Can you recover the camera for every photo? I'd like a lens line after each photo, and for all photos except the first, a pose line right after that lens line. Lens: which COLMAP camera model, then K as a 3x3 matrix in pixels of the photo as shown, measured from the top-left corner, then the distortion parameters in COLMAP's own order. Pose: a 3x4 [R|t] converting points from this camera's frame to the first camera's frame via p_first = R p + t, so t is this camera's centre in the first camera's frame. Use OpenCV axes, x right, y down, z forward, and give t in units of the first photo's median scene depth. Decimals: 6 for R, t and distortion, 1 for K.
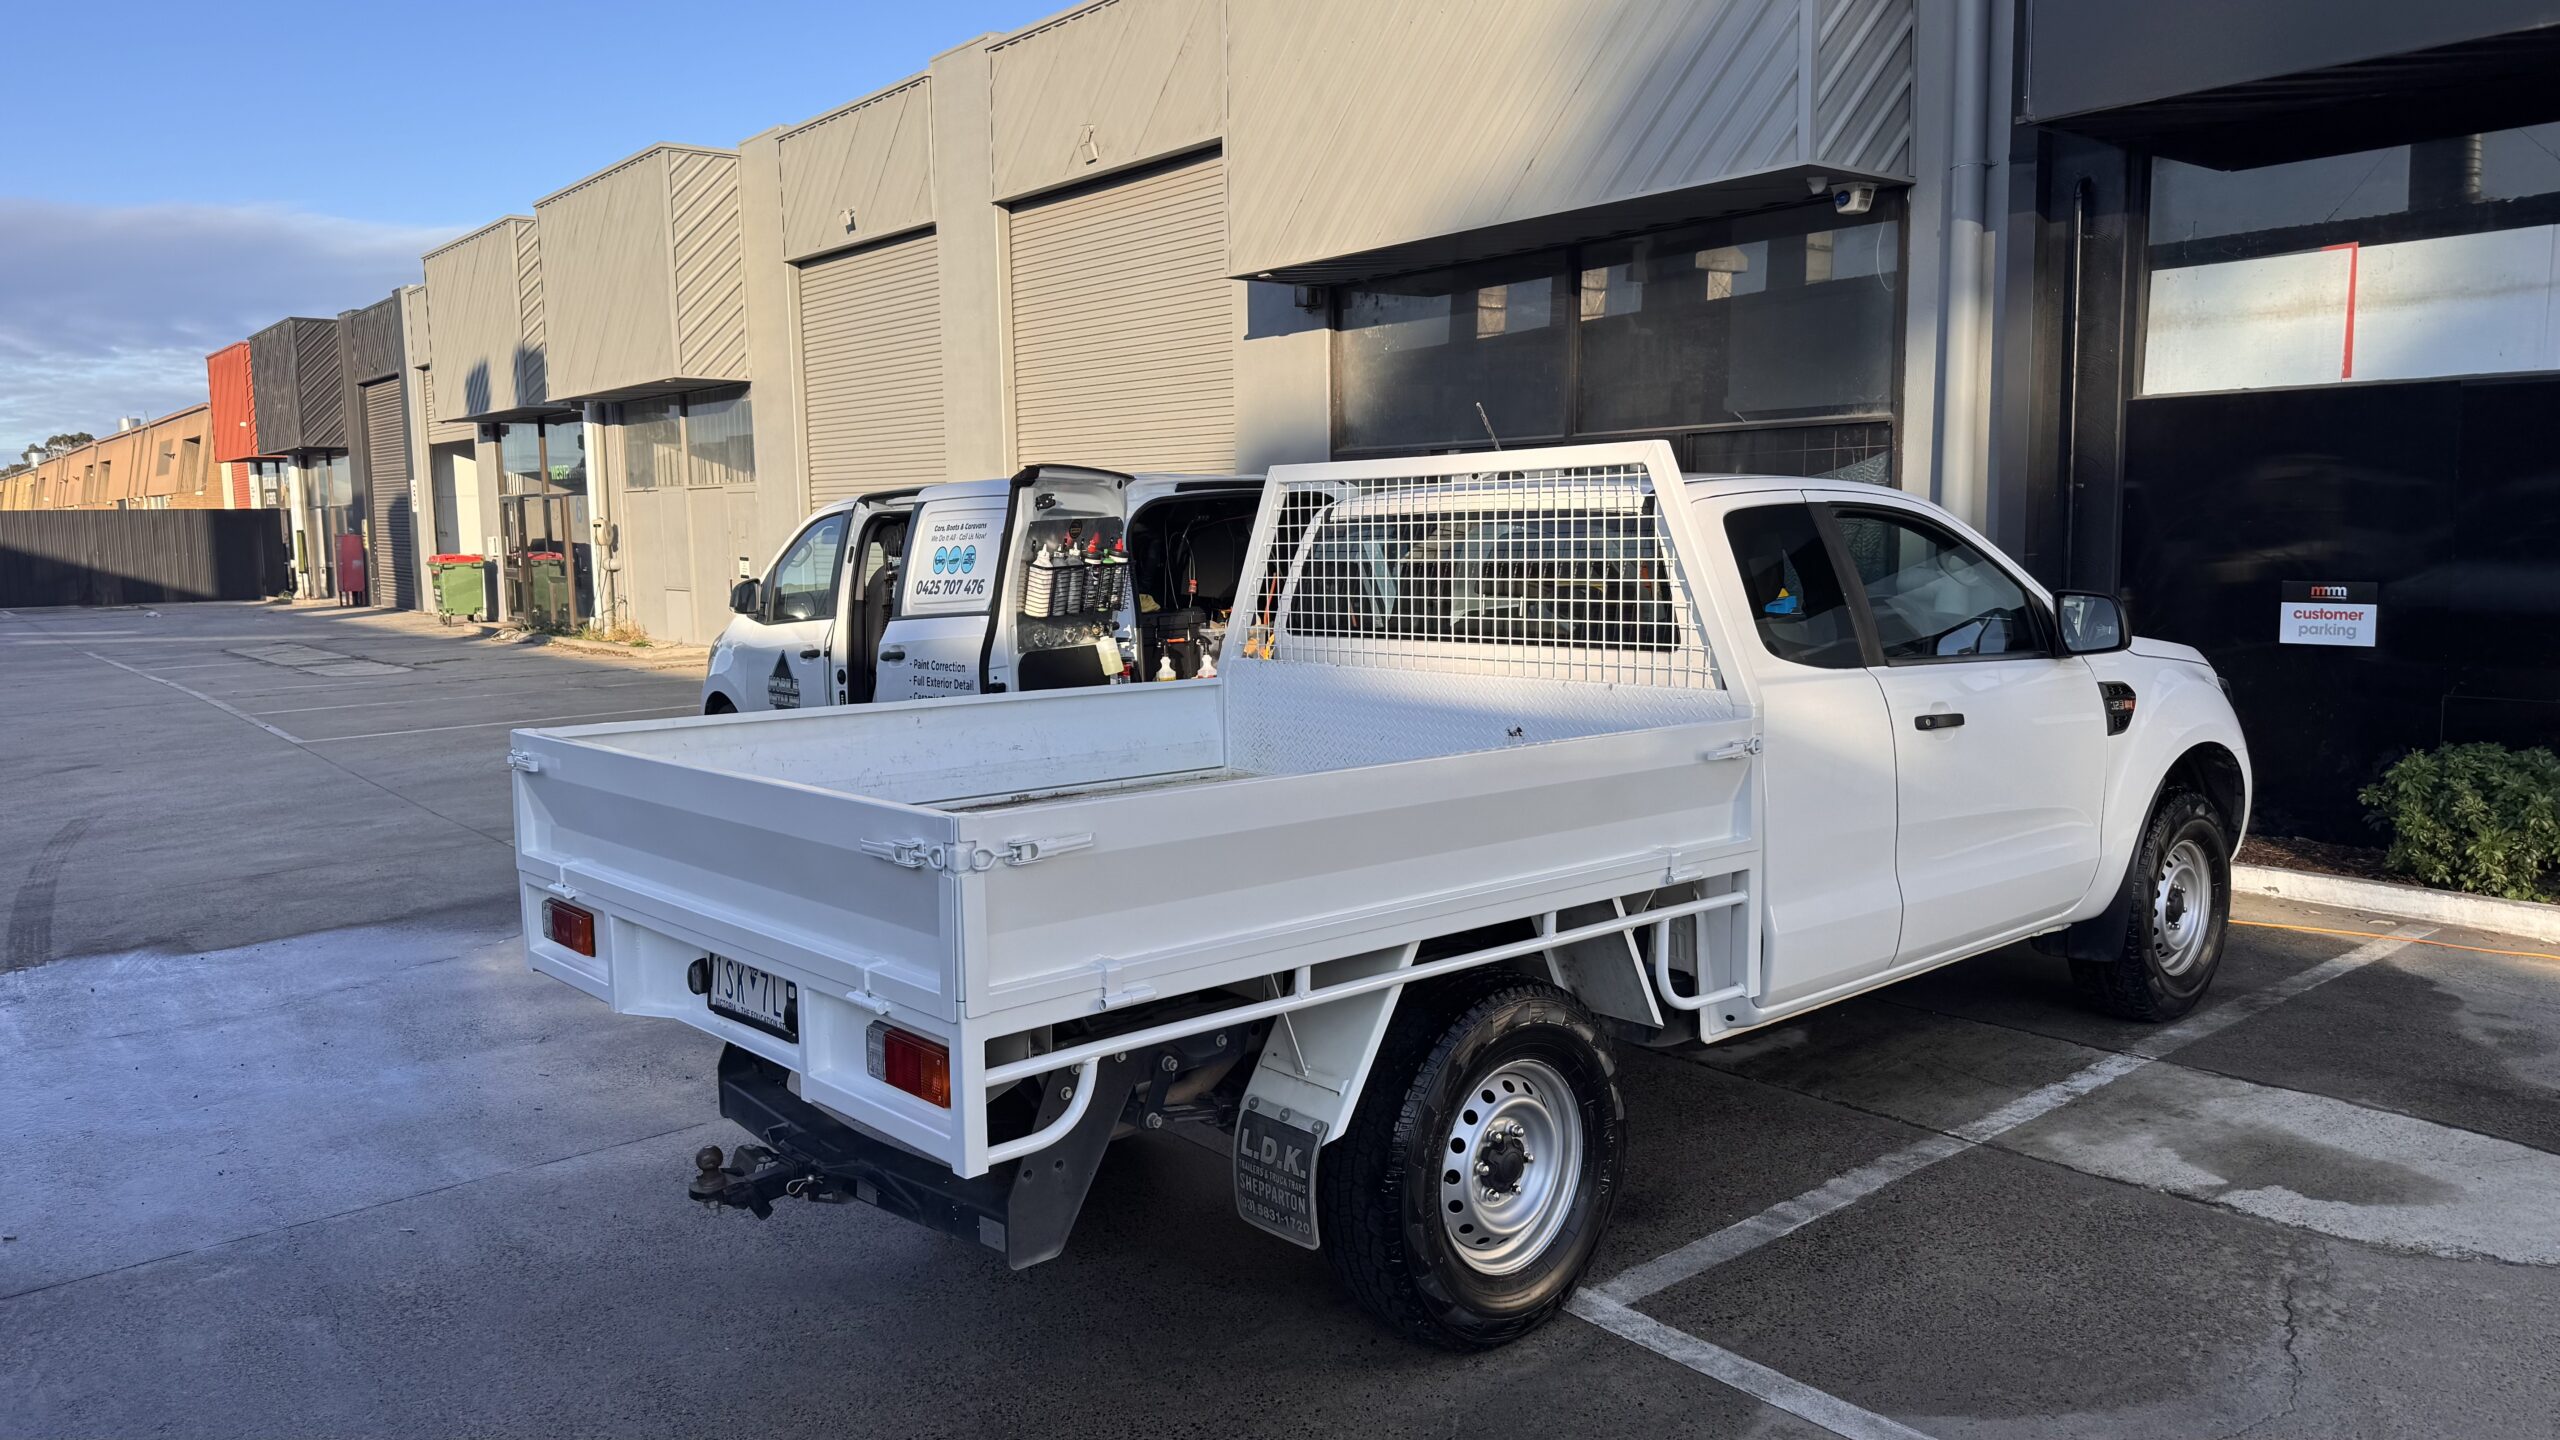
lens RADIAL K [[1789.6, 0, 1280.3], [0, 1789.6, 655.1], [0, 0, 1]] dist [0.000578, -0.003238]
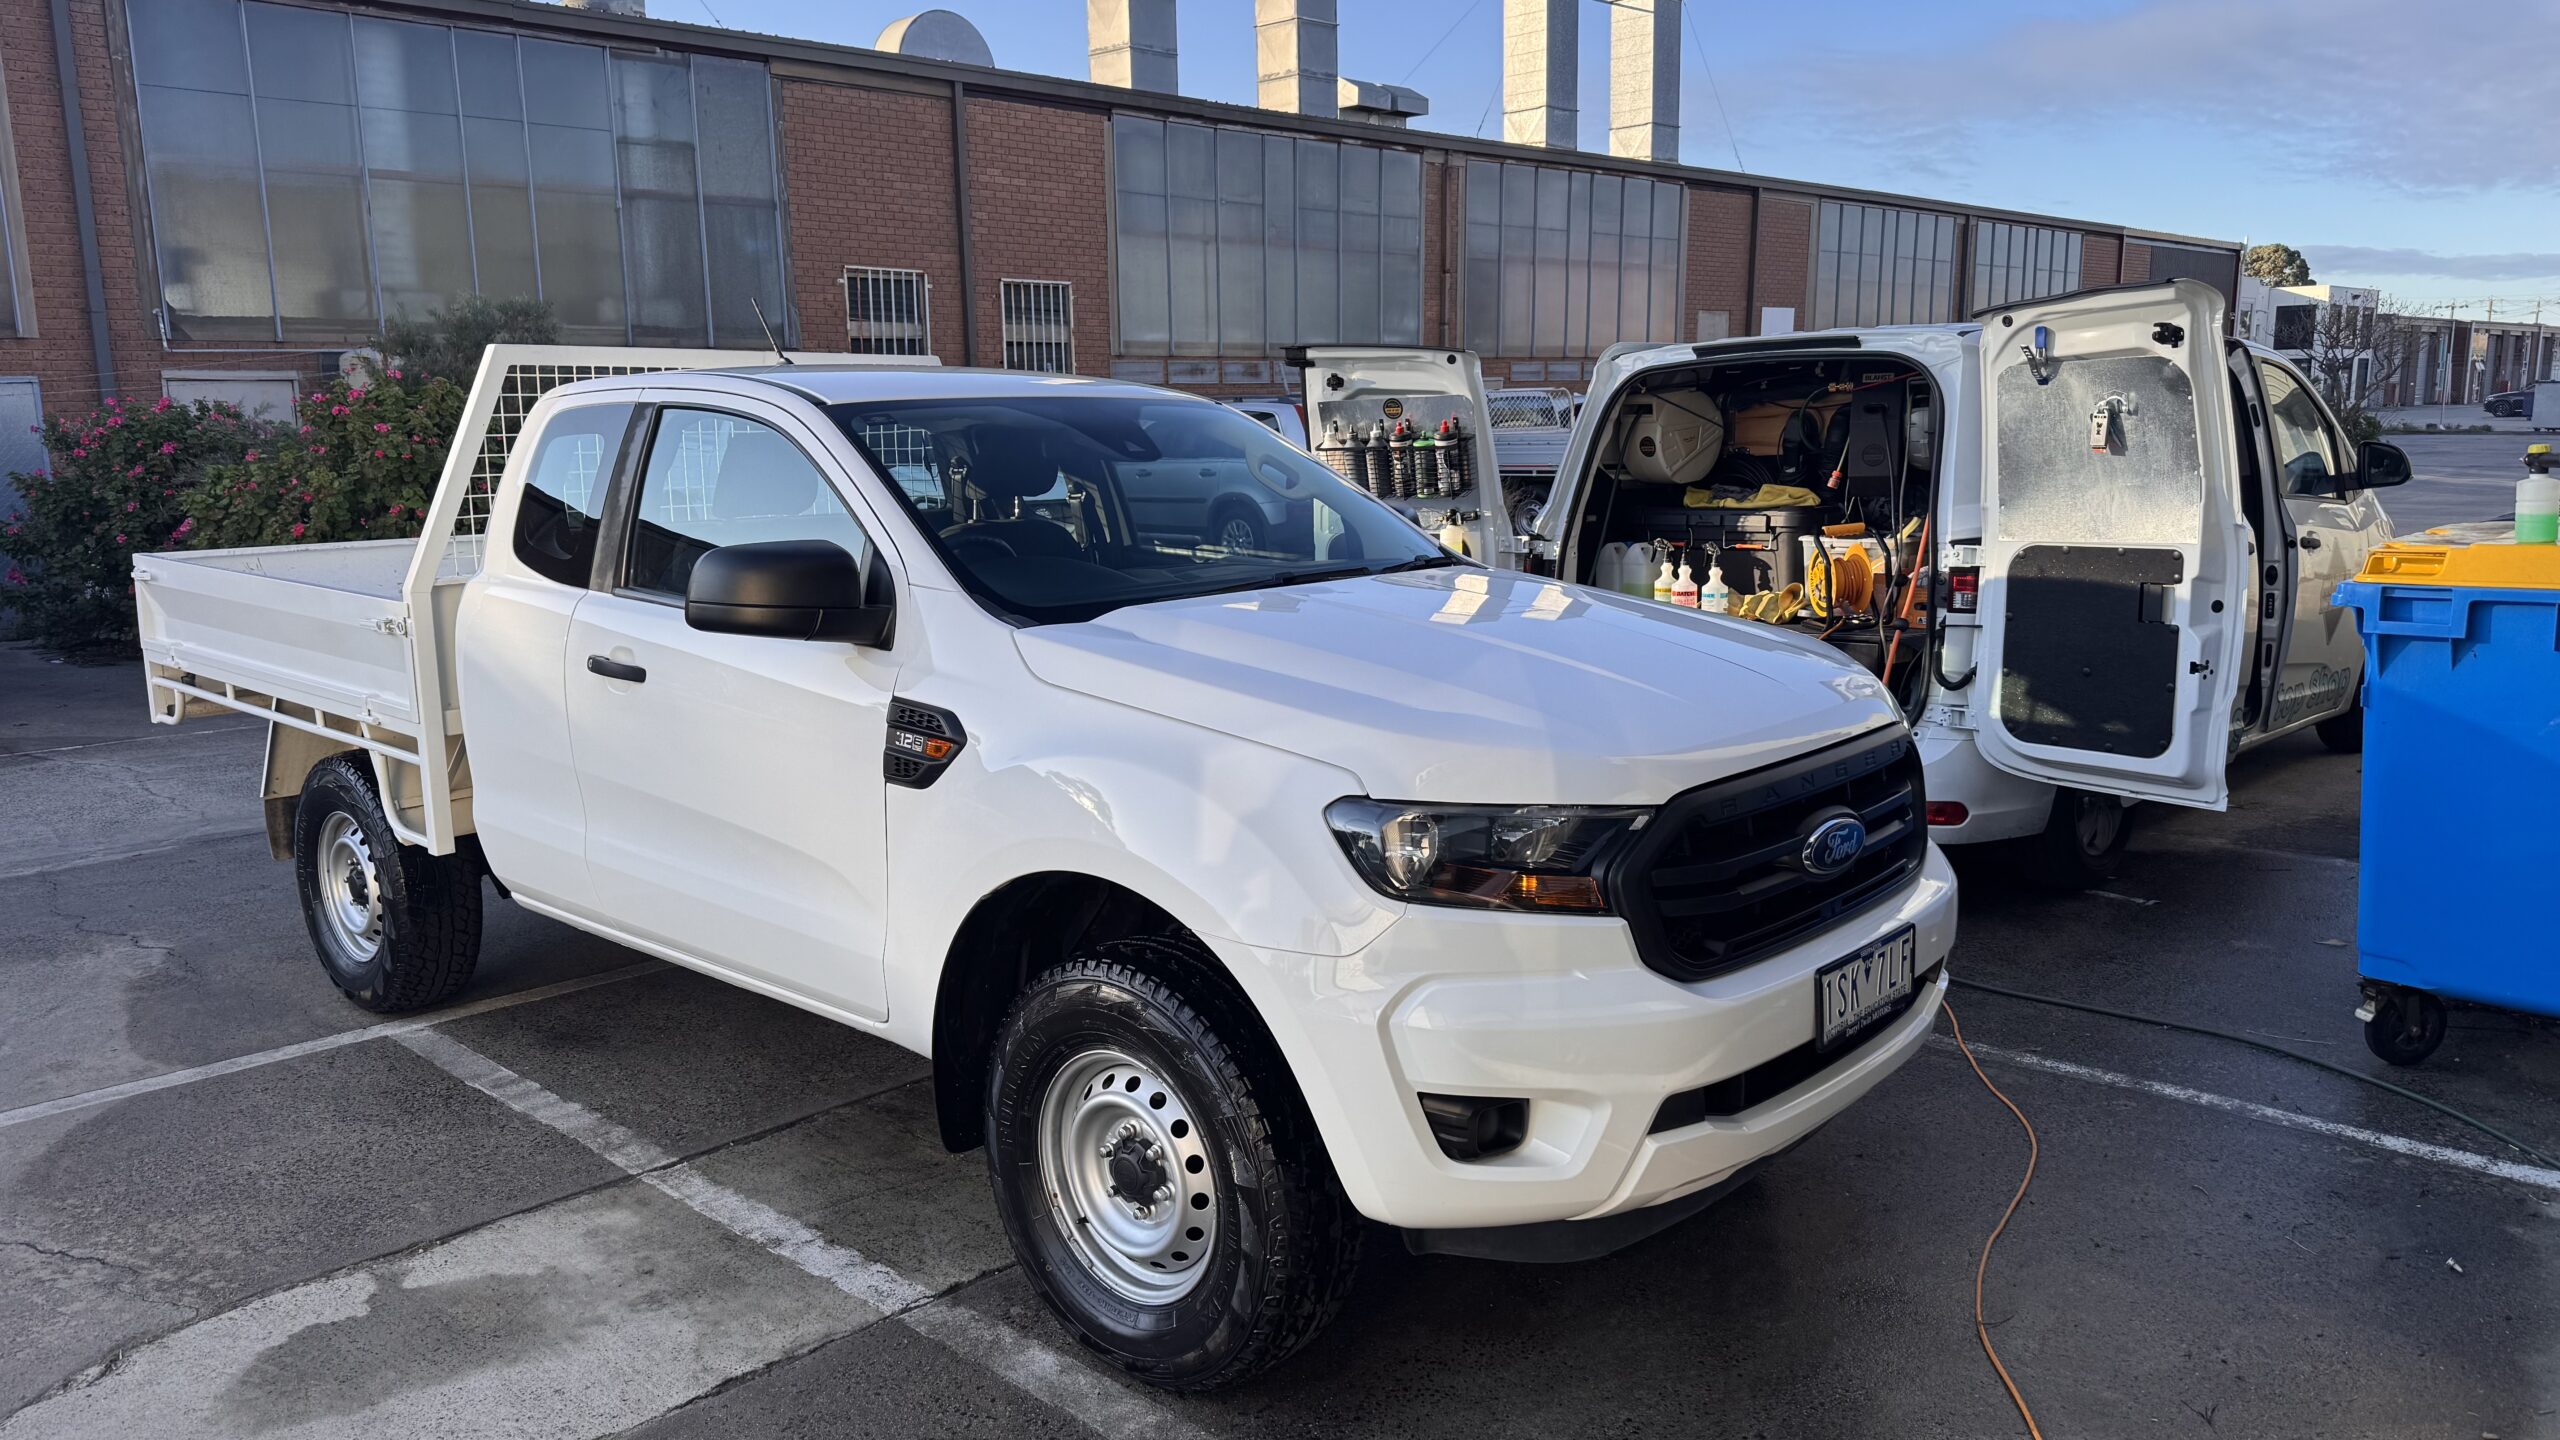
lens RADIAL K [[1841.2, 0, 1286.3], [0, 1841.2, 732.1], [0, 0, 1]] dist [0.038397, -0.005461]
pose [[0.100319, 0.185453, -0.977519, 0.897534], [-0.057413, 0.981917, 0.180396, -0.078132], [0.993297, 0.038025, 0.109152, 0.871747]]
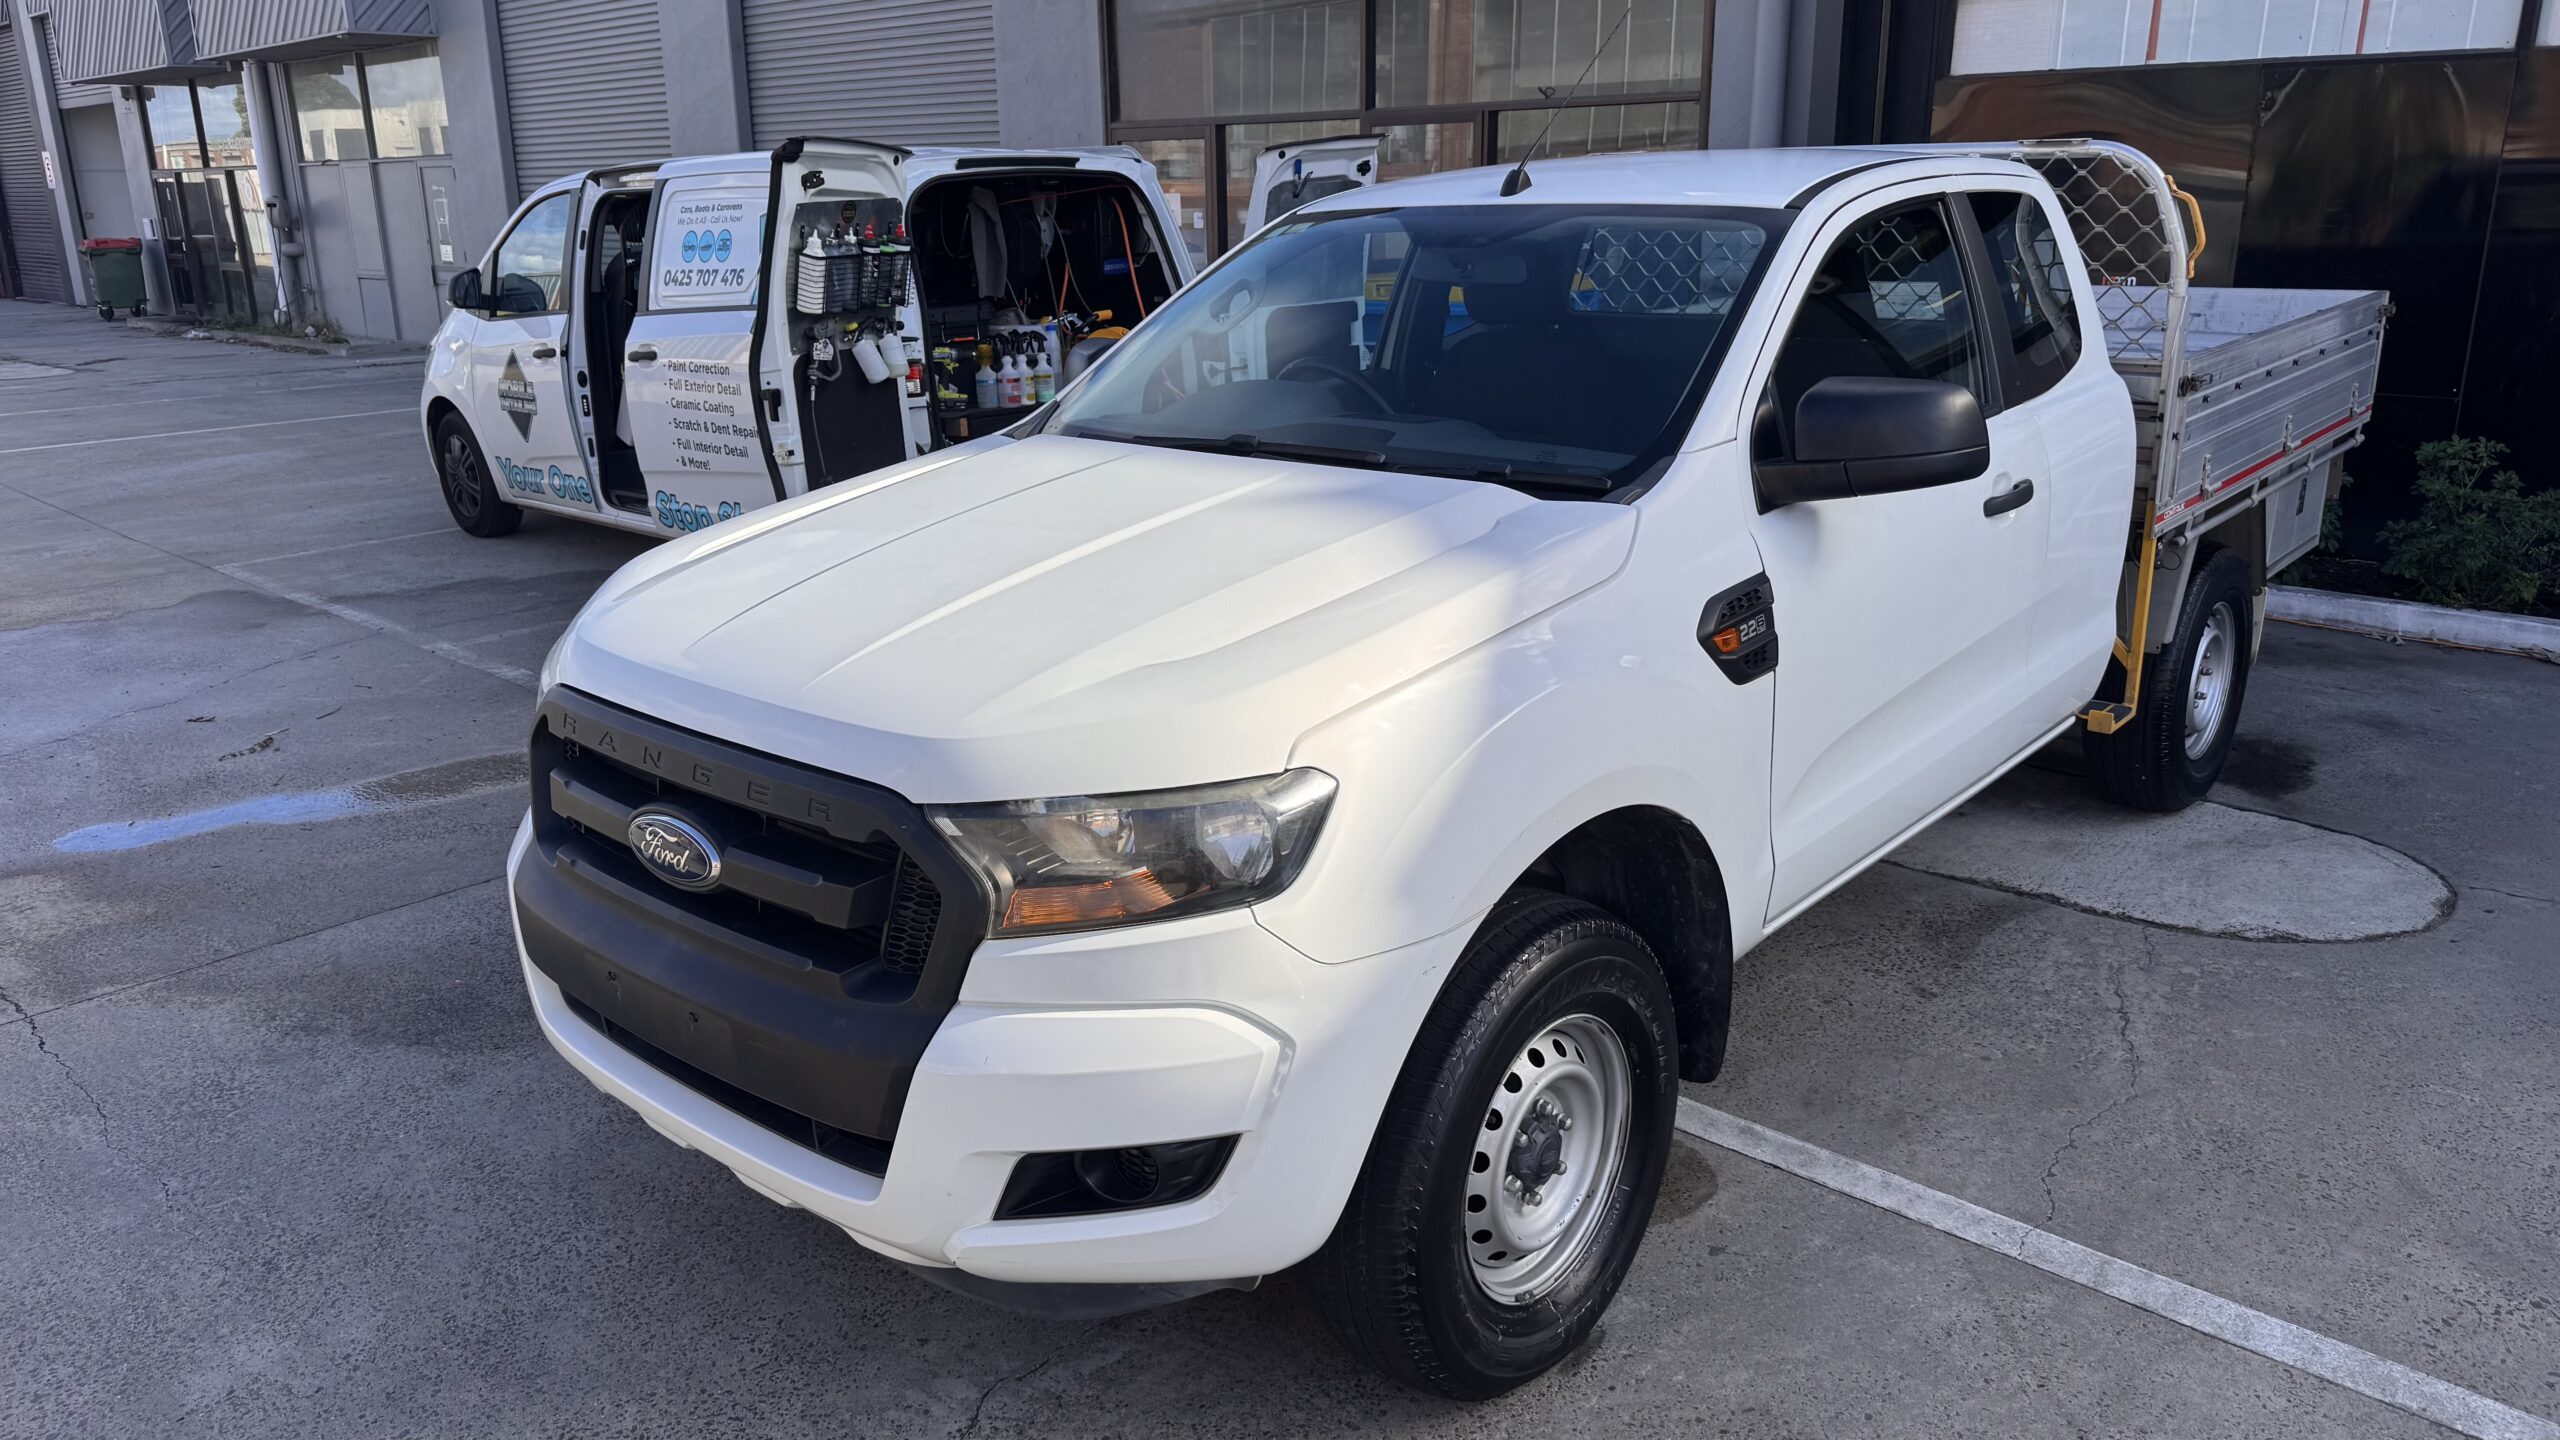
lens RADIAL K [[1807.2, 0, 1280.0], [0, 1807.2, 720.0], [0, 0, 1]] dist [-0.000107, -0.004463]
pose [[0.991527, -0.032349, 0.125808, -0.022458], [0.006176, 0.979140, 0.203095, -0.003448], [-0.129753, -0.200598, 0.971043, 0.037982]]
